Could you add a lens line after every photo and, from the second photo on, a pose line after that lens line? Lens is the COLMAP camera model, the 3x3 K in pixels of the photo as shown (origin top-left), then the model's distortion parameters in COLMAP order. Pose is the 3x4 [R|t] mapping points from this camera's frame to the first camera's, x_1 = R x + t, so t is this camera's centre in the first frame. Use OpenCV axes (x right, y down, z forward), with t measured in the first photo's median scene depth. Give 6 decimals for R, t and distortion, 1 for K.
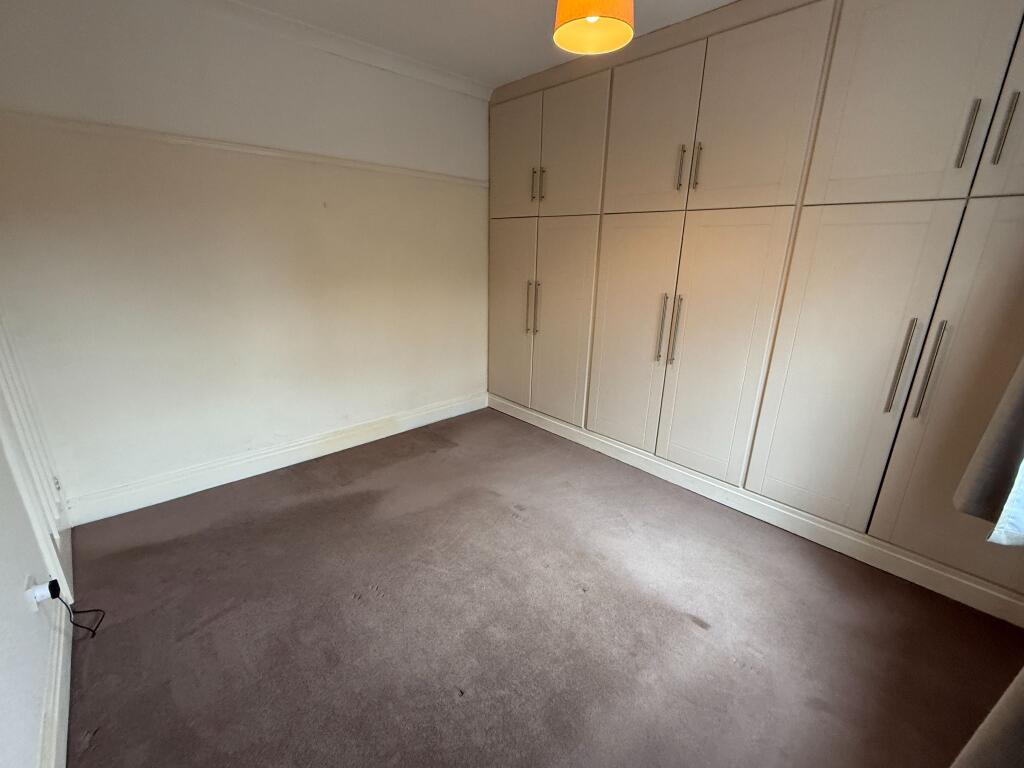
lens RADIAL K [[446.9, 0, 510.3], [0, 446.9, 389.9], [0, 0, 1]] dist [-0.001946, -0.000410]
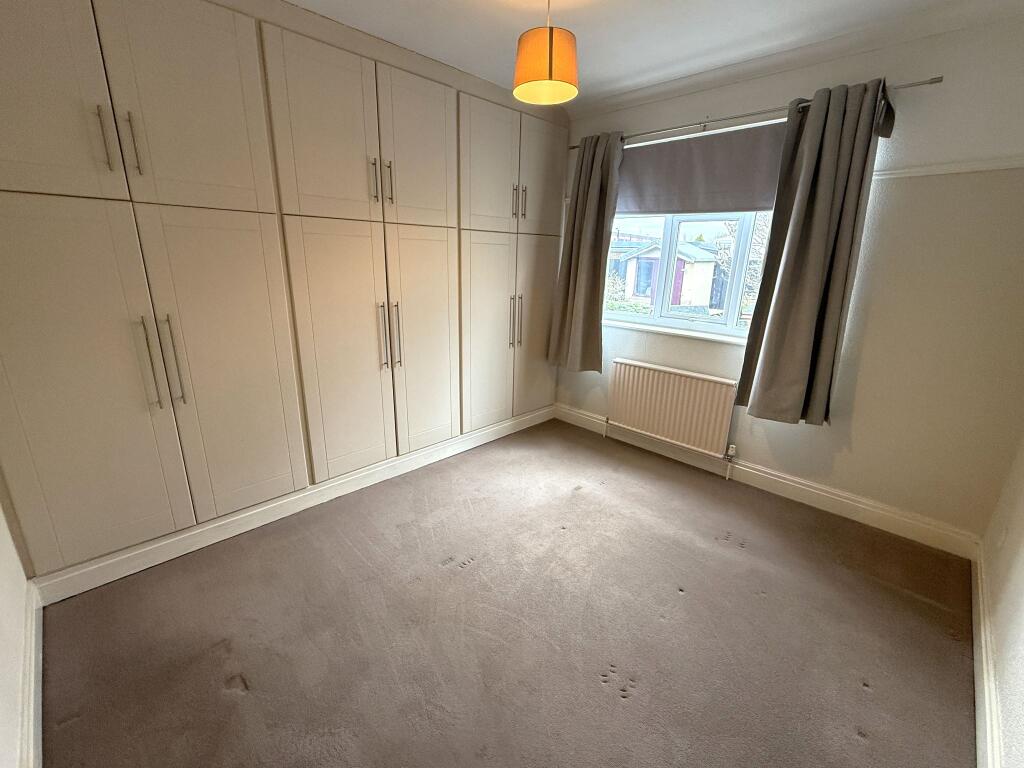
lens RADIAL K [[446.9, 0, 509.9], [0, 446.9, 383.7], [0, 0, 1]] dist [-0.001946, -0.000410]
pose [[-0.062823, -0.285297, 0.956378, -0.737988], [0.286862, 0.912672, 0.291103, -0.272758], [-0.955910, 0.292636, 0.024504, 0.792166]]
